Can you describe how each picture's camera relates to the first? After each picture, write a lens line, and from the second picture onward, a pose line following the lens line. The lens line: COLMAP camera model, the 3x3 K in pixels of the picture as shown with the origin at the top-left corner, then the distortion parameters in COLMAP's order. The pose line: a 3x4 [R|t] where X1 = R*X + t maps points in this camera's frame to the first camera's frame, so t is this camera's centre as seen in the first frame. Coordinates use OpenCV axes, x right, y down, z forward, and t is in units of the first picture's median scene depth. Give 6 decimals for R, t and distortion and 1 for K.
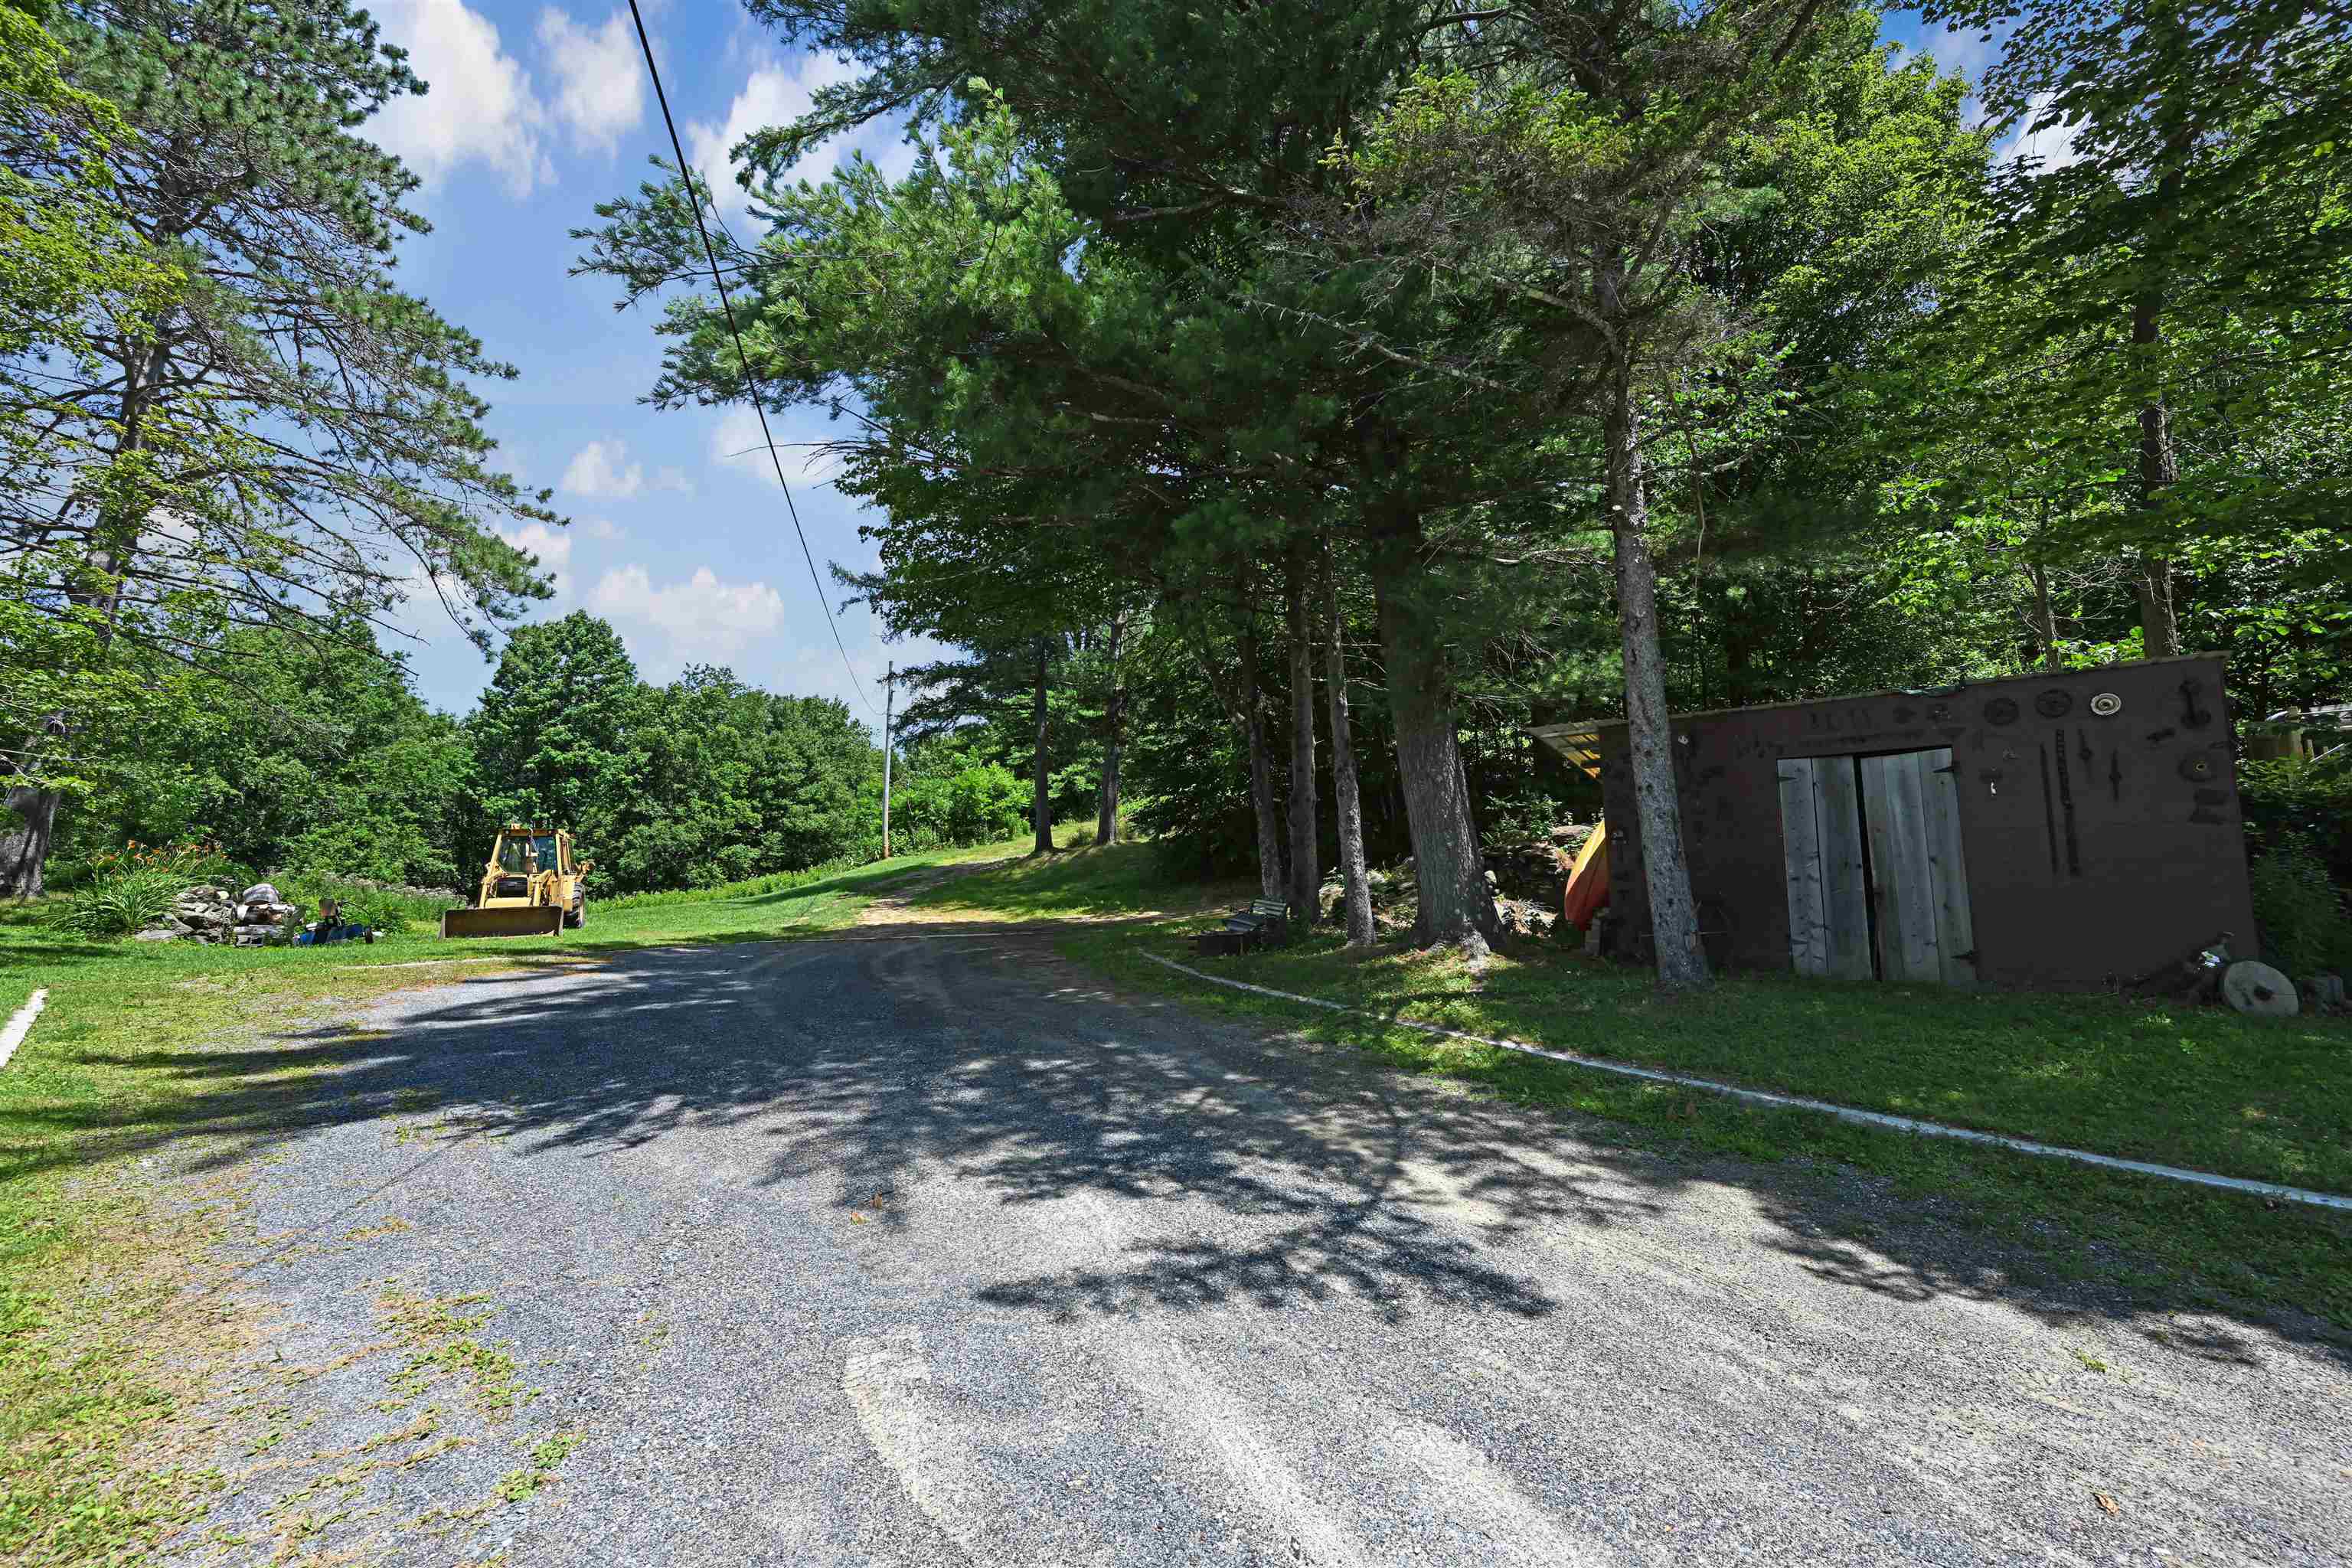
lens RADIAL K [[949.6, 0, 1166.0], [0, 949.6, 786.2], [0, 0, 1]] dist [-0.002212, 0.000501]
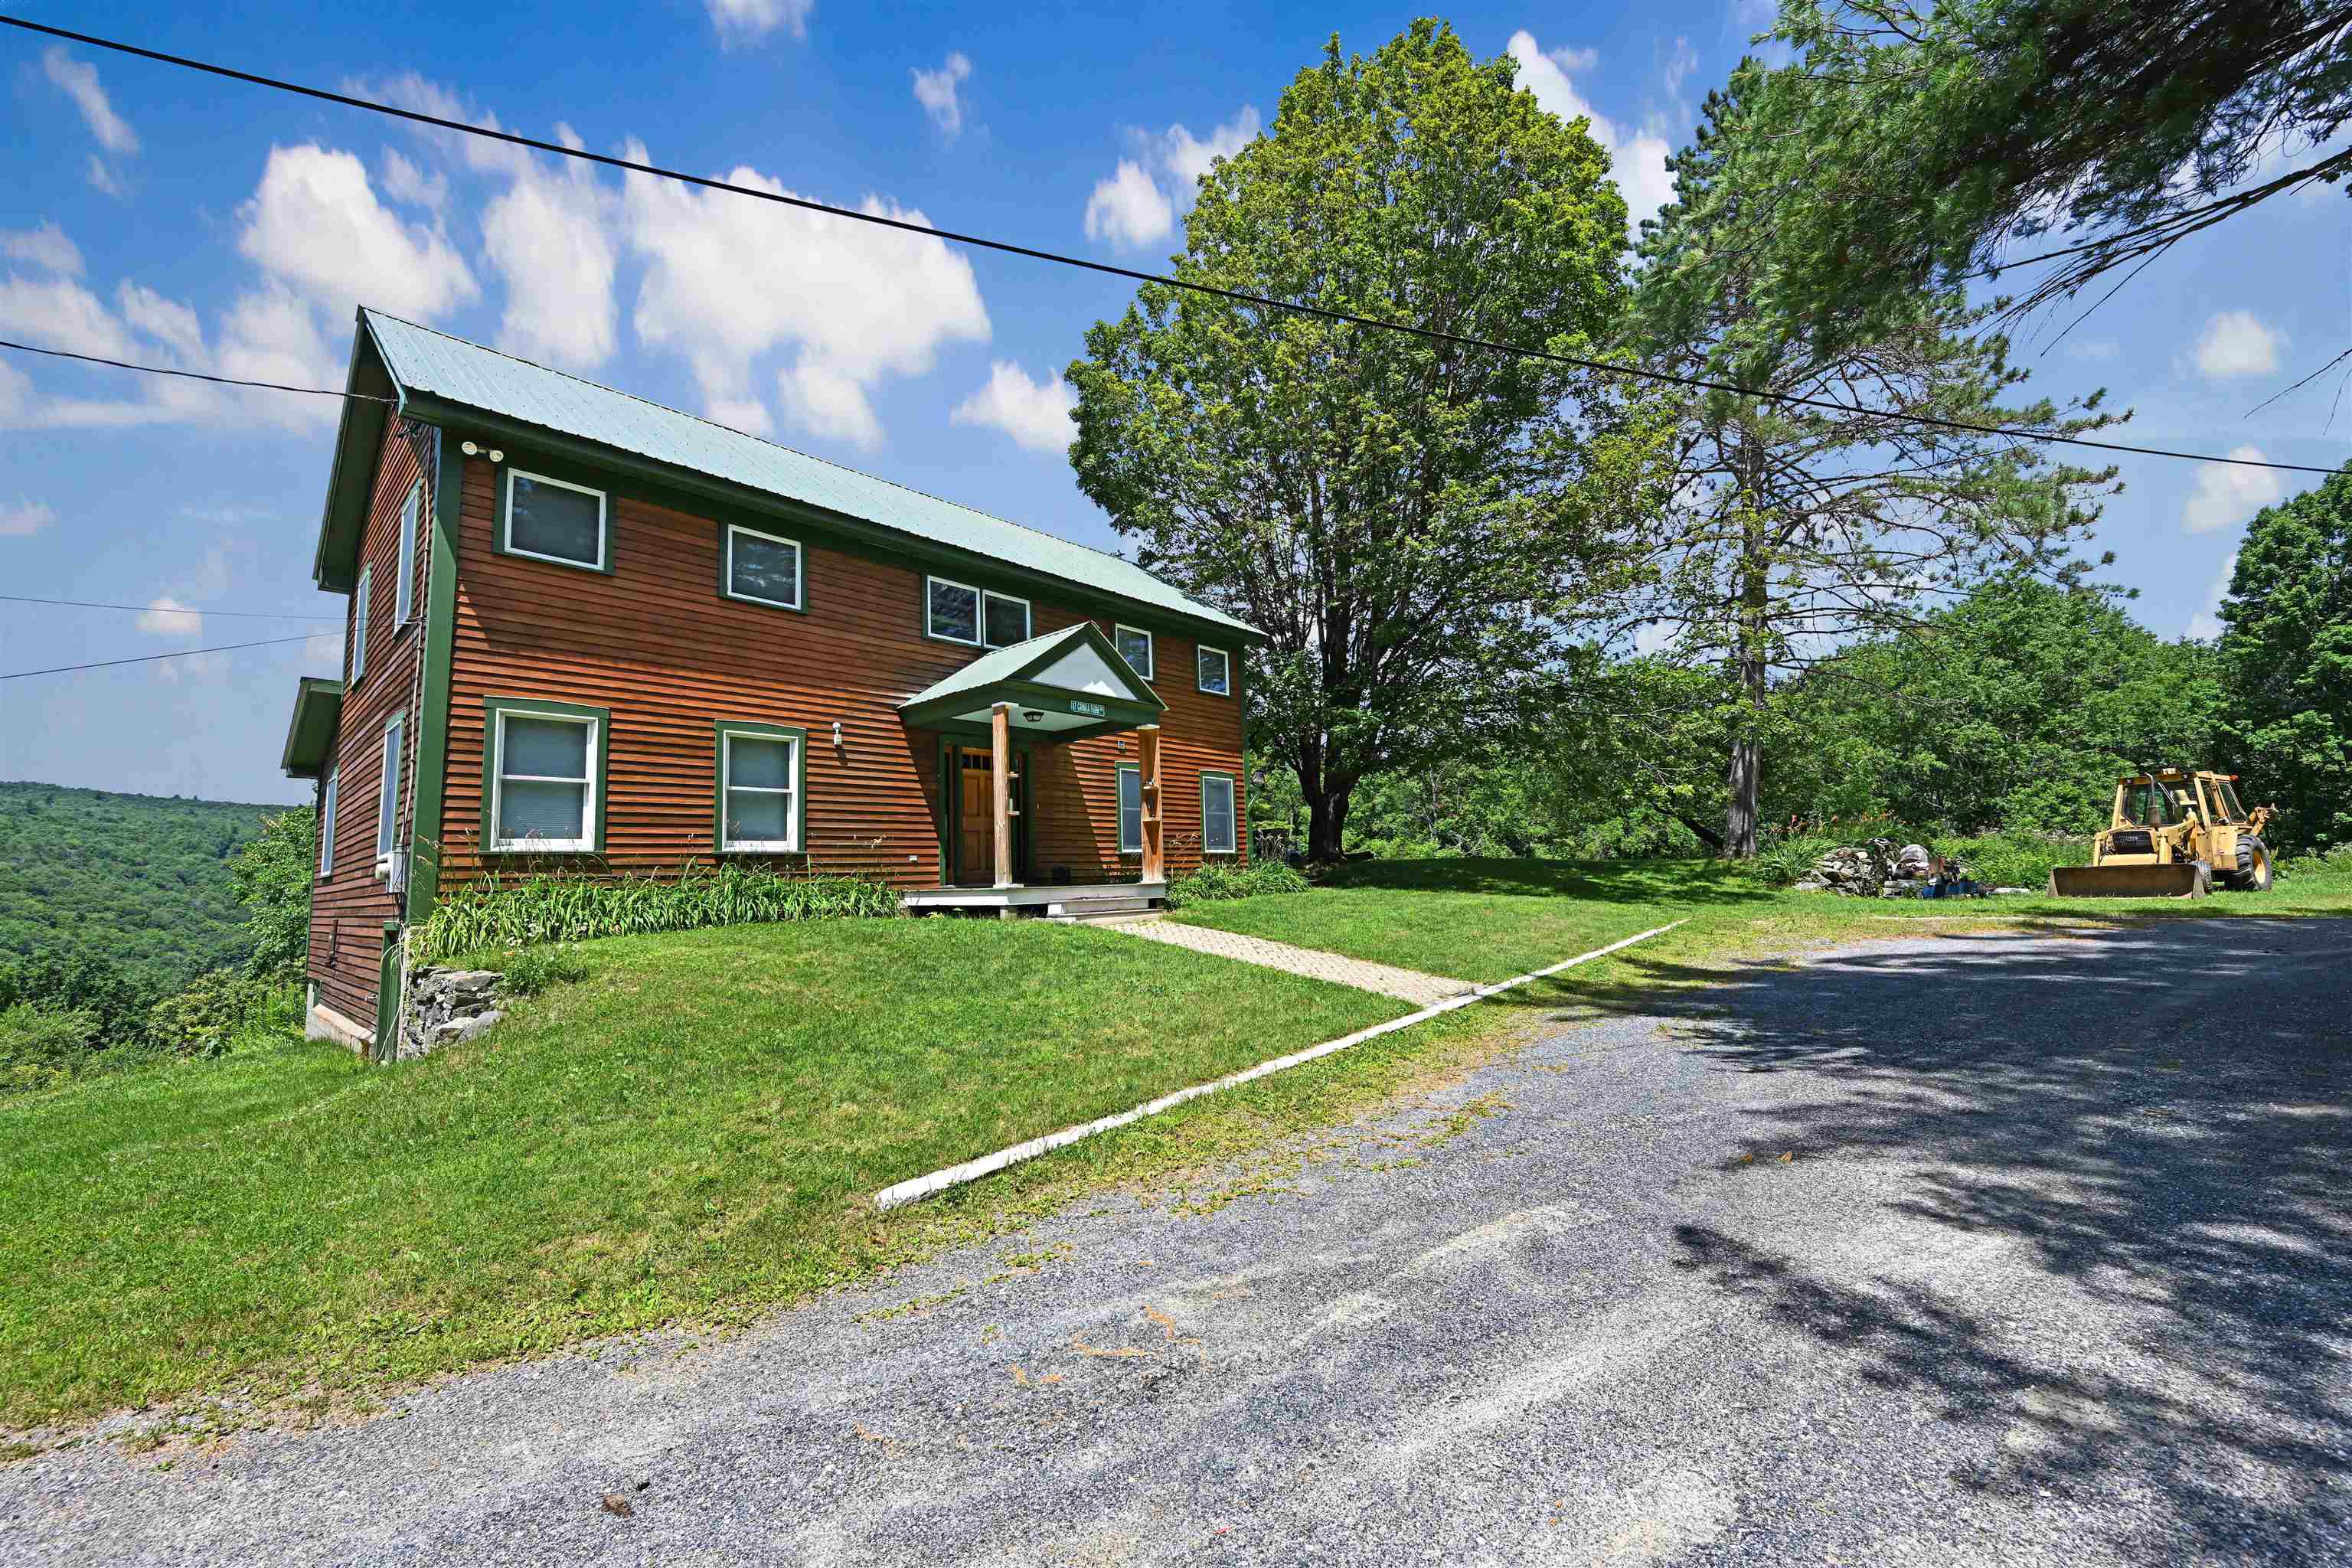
lens RADIAL K [[949.6, 0, 1162.9], [0, 949.6, 781.2], [0, 0, 1]] dist [-0.002212, 0.000501]
pose [[-0.027783, -0.086726, -0.995845, 0.721552], [0.129341, 0.987543, -0.089611, 0.036294], [0.991211, -0.131293, -0.016220, 0.369393]]
